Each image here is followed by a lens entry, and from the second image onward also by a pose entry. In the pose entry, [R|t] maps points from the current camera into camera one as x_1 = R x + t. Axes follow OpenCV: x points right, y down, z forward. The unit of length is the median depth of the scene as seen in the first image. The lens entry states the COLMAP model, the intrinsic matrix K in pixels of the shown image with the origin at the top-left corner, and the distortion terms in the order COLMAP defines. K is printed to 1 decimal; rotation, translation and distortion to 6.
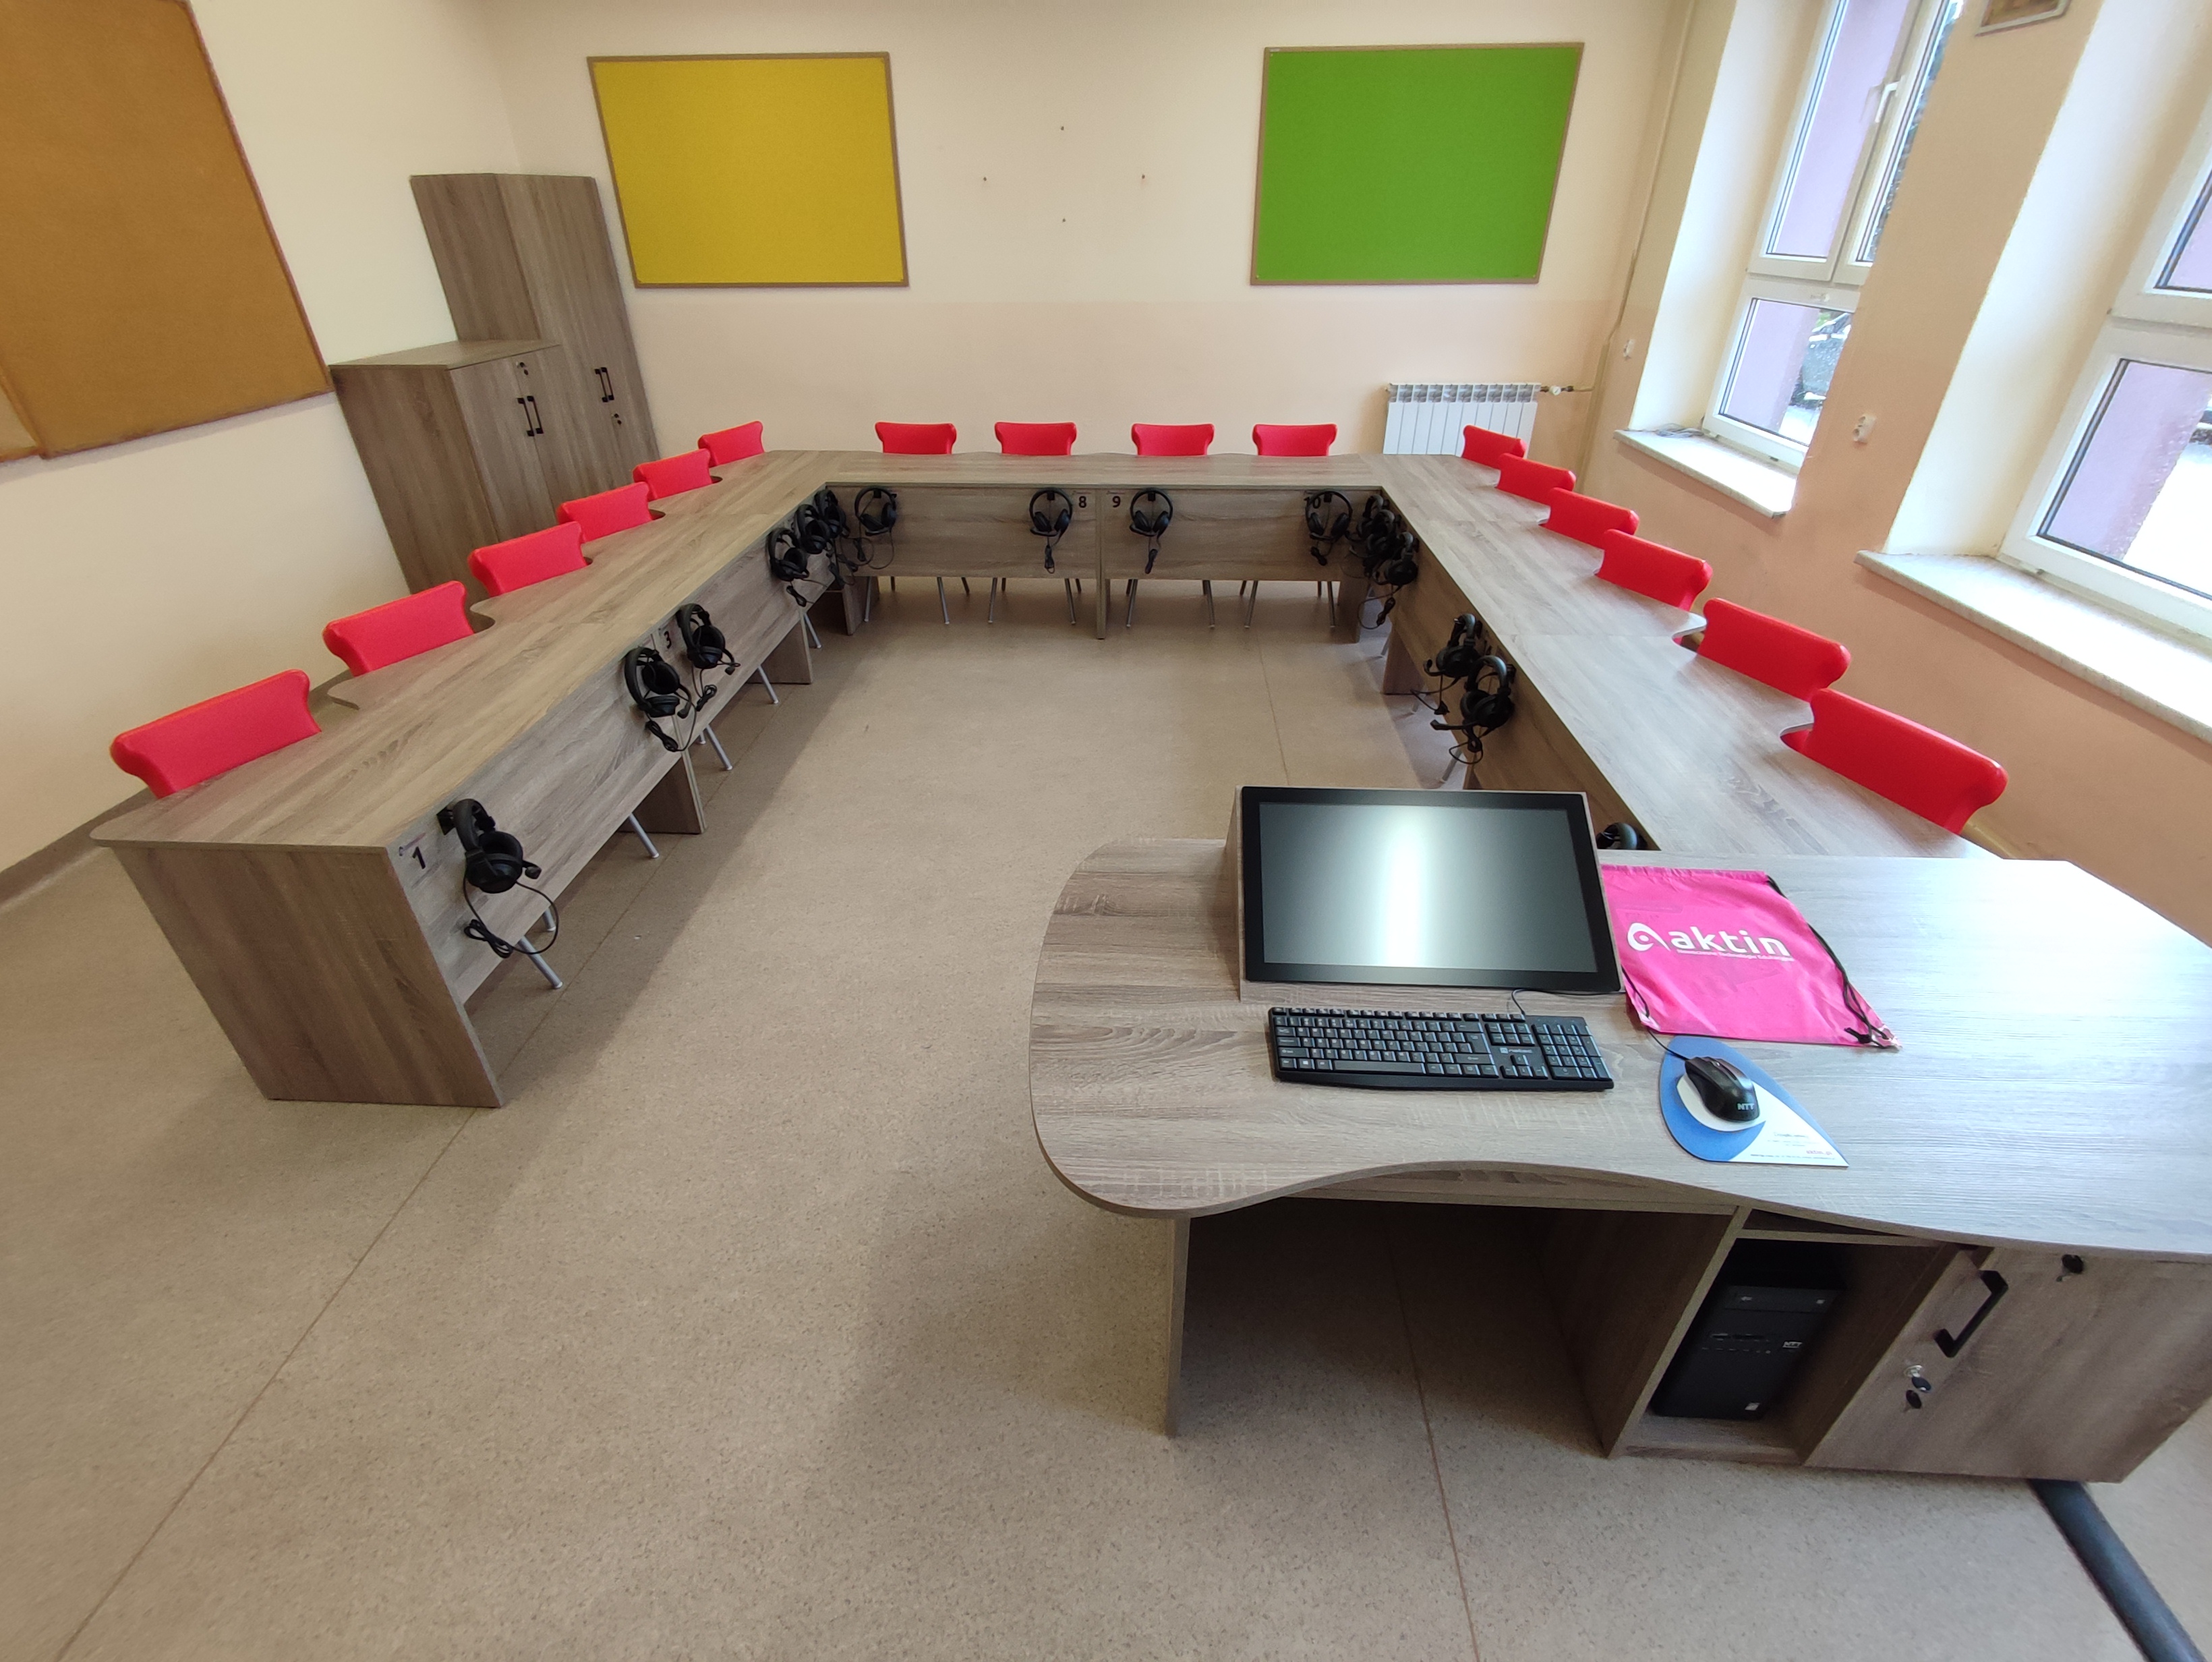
lens RADIAL K [[1007.7, 0, 1104.0], [0, 1007.7, 837.6], [0, 0, 1]] dist [-0.003763, -0.002951]
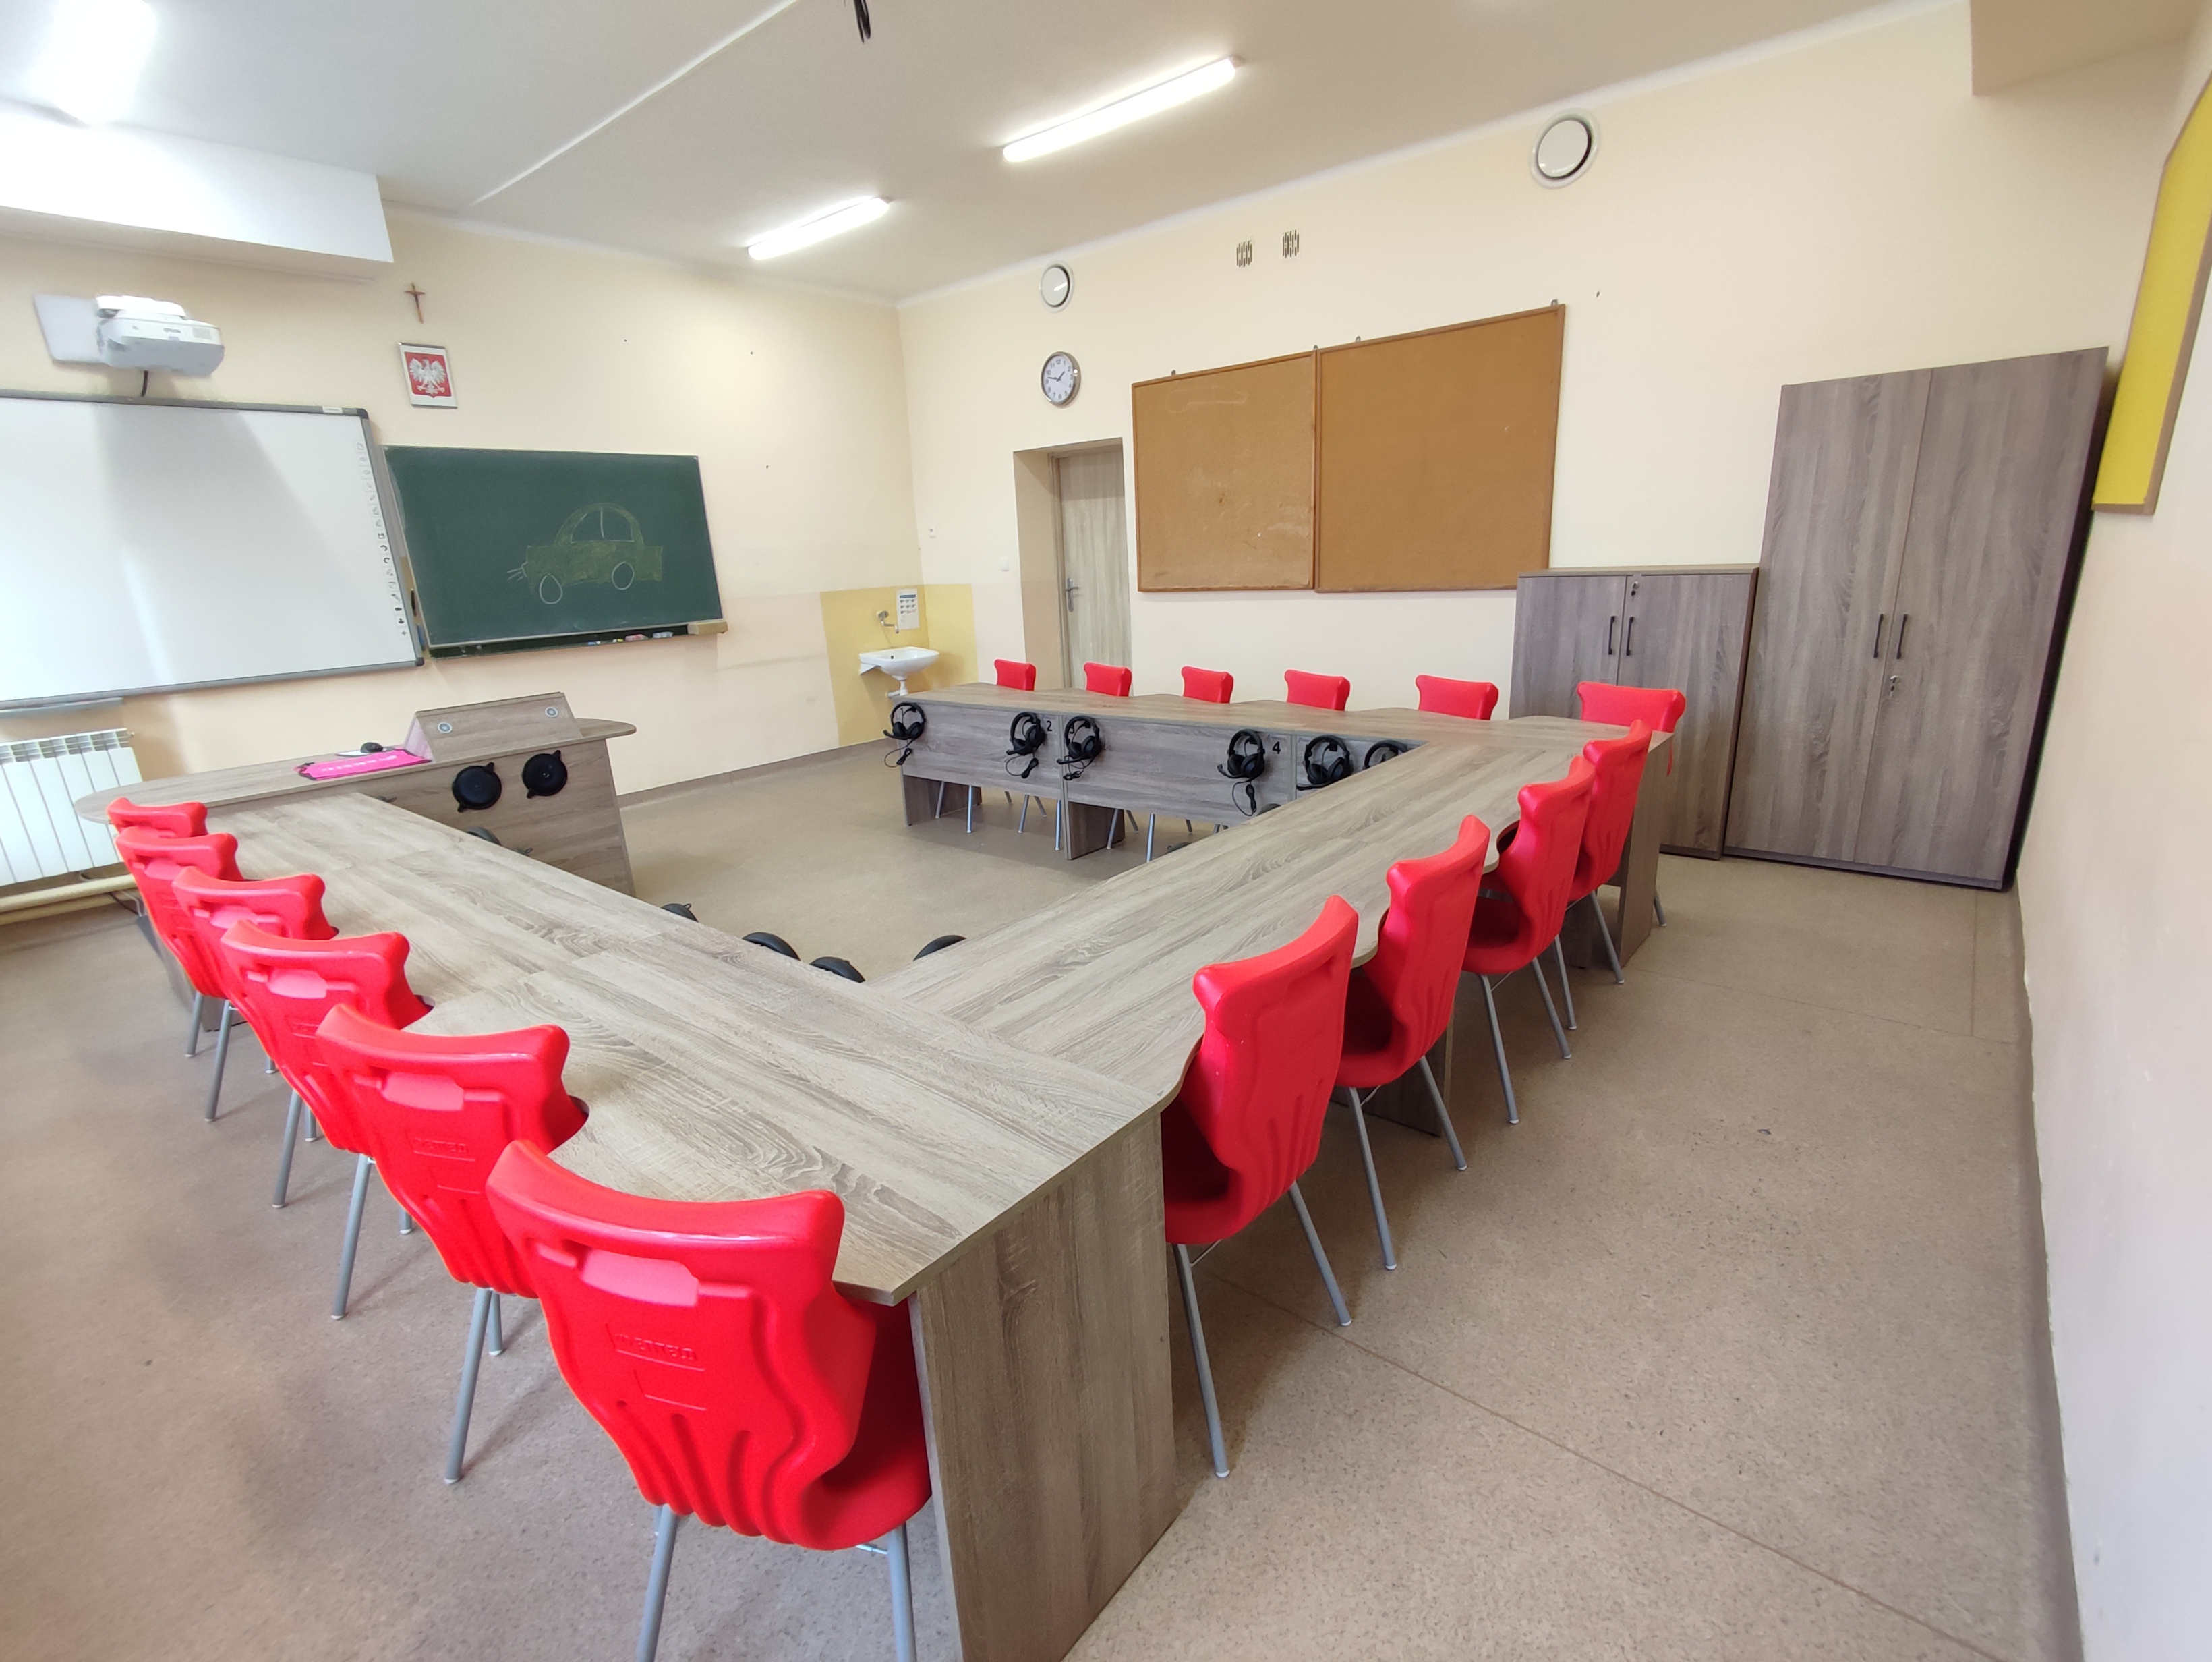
lens RADIAL K [[1007.7, 0, 1104.0], [0, 1007.7, 837.6], [0, 0, 1]] dist [-0.003763, -0.002951]
pose [[-0.602925, 0.253440, -0.756472, 0.495481], [-0.377702, 0.744526, 0.550475, -0.635560], [0.702725, 0.617616, -0.353168, 1.148409]]
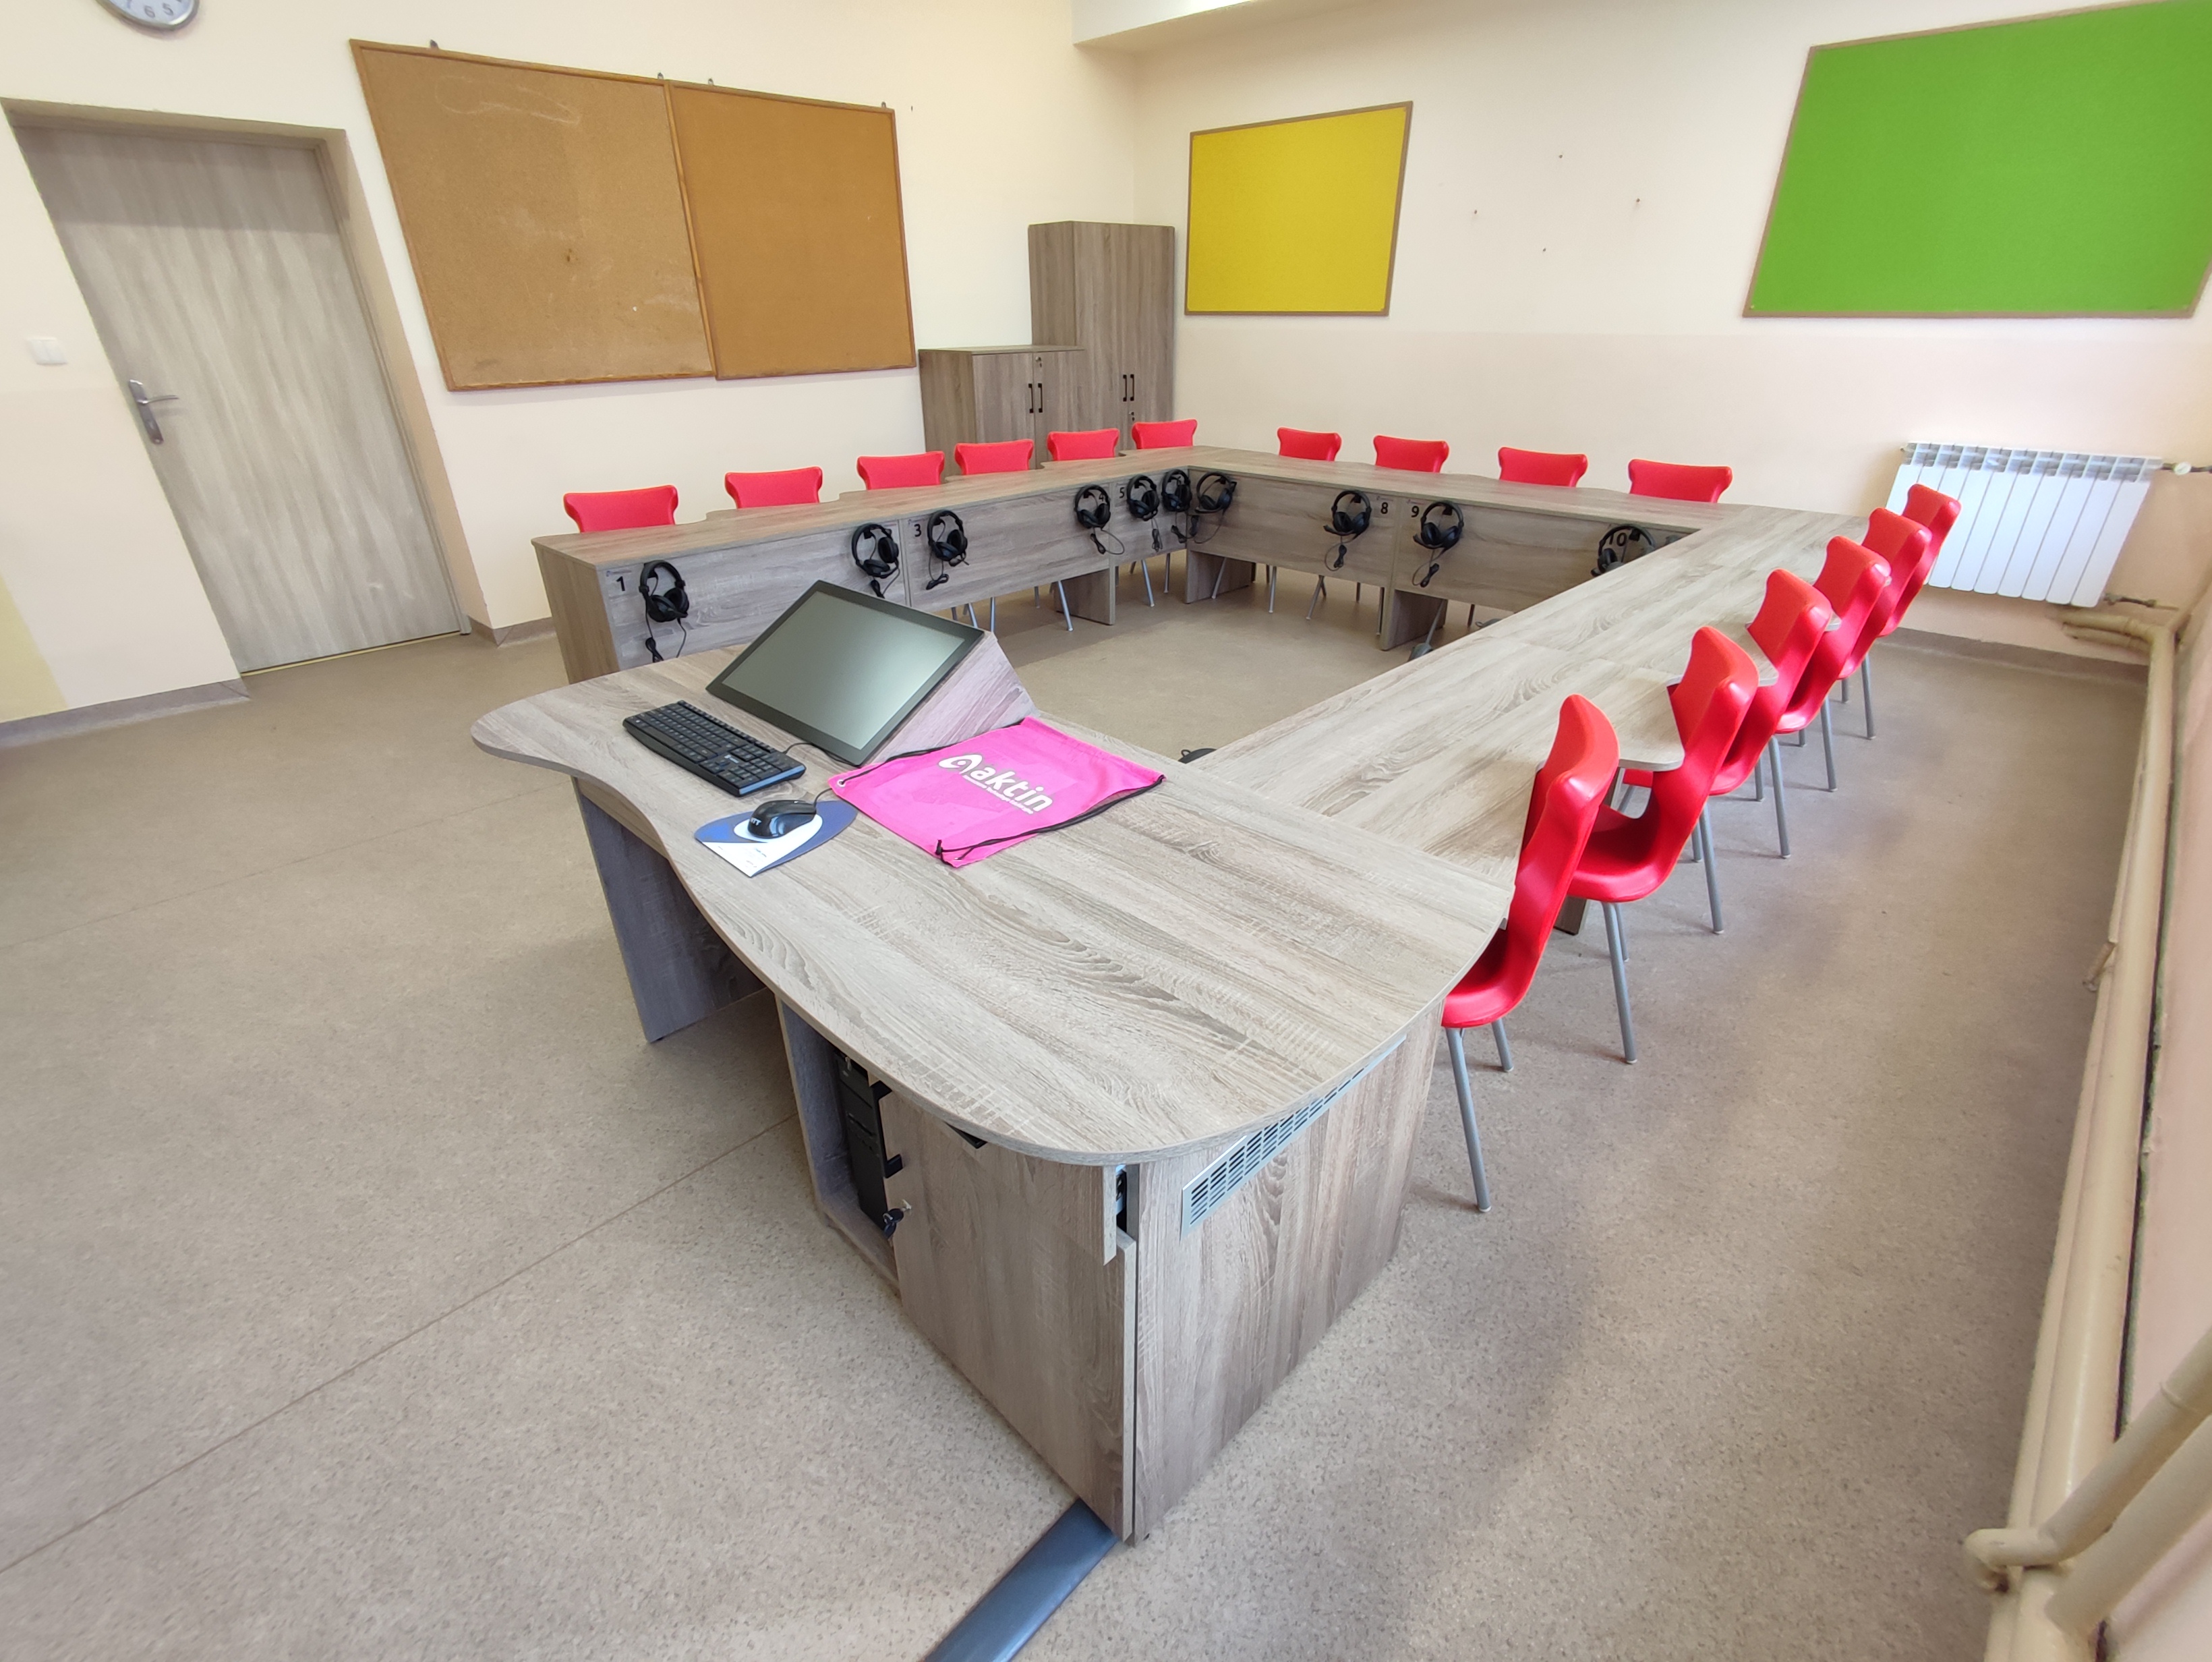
lens RADIAL K [[1007.7, 0, 1104.0], [0, 1007.7, 837.6], [0, 0, 1]] dist [-0.003763, -0.002951]
pose [[0.749160, 0.310147, -0.585293, 0.463591], [-0.348769, 0.935900, 0.049519, 0.024194], [0.563134, 0.167035, 0.809308, 0.079711]]
